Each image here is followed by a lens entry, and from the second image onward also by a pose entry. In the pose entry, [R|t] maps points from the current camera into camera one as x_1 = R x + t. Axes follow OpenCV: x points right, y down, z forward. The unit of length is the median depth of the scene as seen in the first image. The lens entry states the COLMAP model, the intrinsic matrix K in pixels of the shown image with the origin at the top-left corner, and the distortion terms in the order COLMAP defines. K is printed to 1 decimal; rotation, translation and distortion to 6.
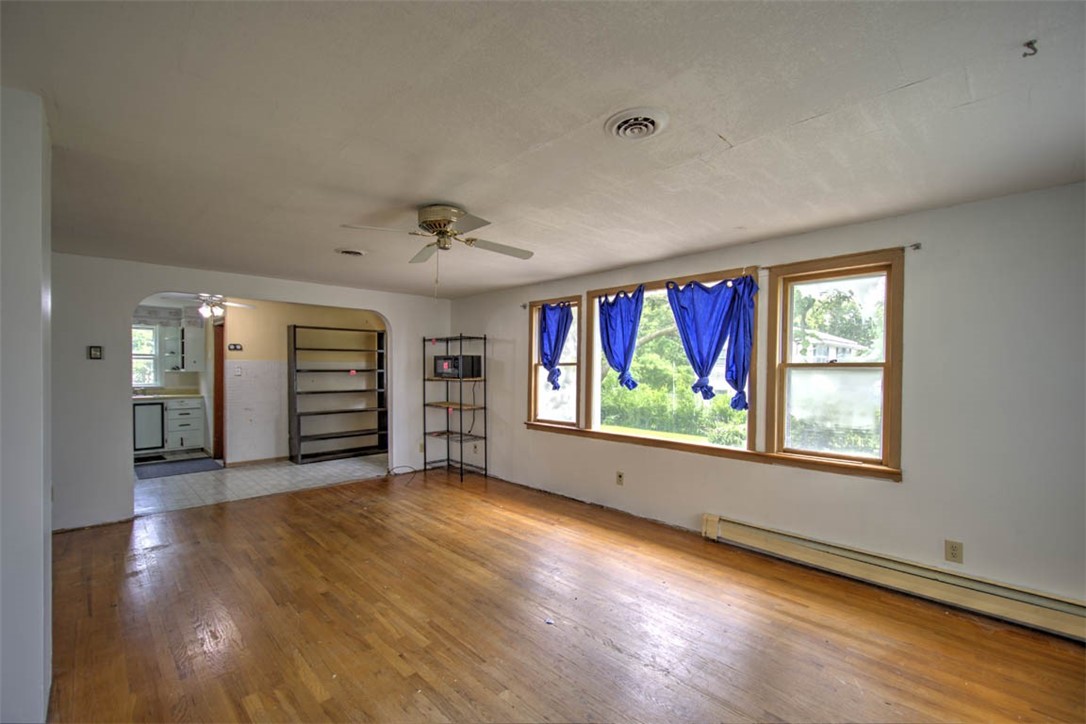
lens RADIAL K [[463.7, 0, 539.3], [0, 463.7, 371.1], [0, 0, 1]] dist [0.002656, 0.000337]
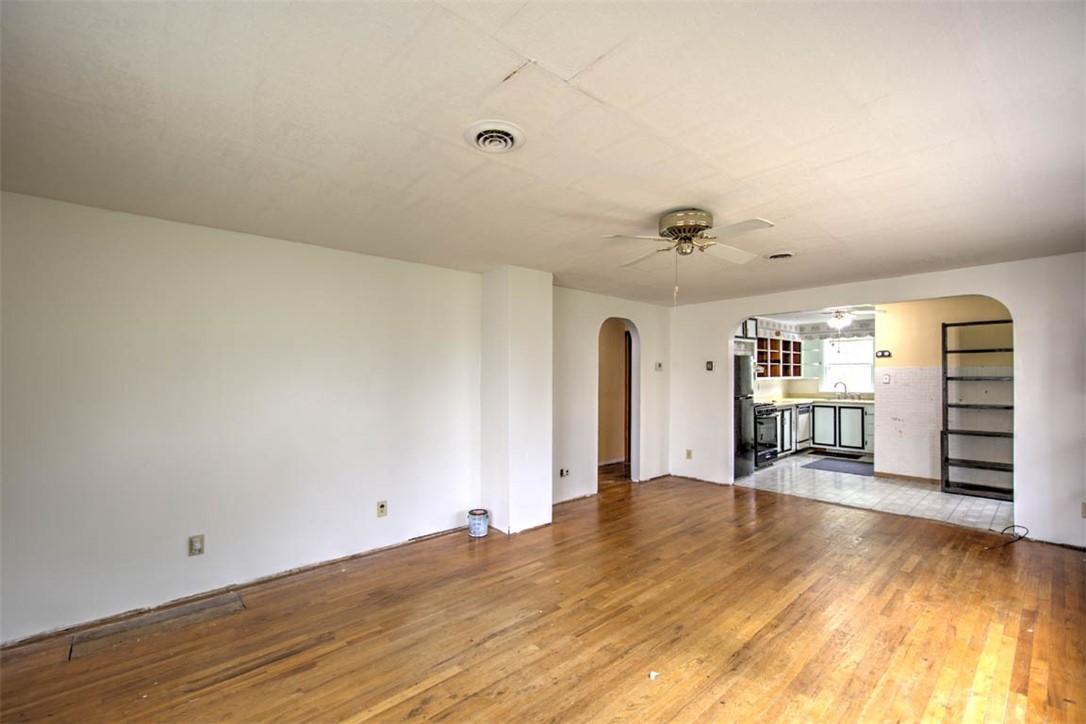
lens RADIAL K [[463.7, 0, 541.6], [0, 463.7, 368.6], [0, 0, 1]] dist [0.002656, 0.000337]
pose [[-0.038939, -0.018920, -0.999062, 0.540080], [-0.002730, 0.999819, -0.018828, -0.000107], [0.999238, 0.001995, -0.038984, 0.507948]]
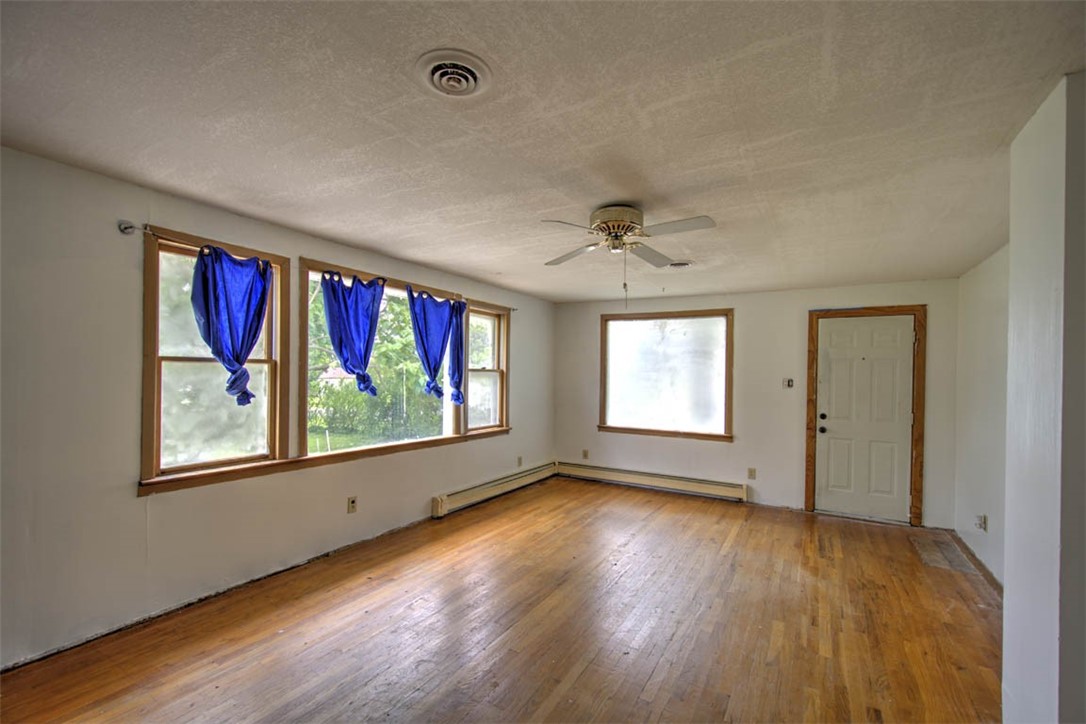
lens RADIAL K [[463.7, 0, 541.1], [0, 463.7, 370.5], [0, 0, 1]] dist [0.002656, 0.000337]
pose [[-0.260272, 0.001881, 0.965533, -0.749664], [-0.013202, 0.999898, -0.005507, -0.005415], [-0.965445, -0.014181, -0.260221, 0.957355]]
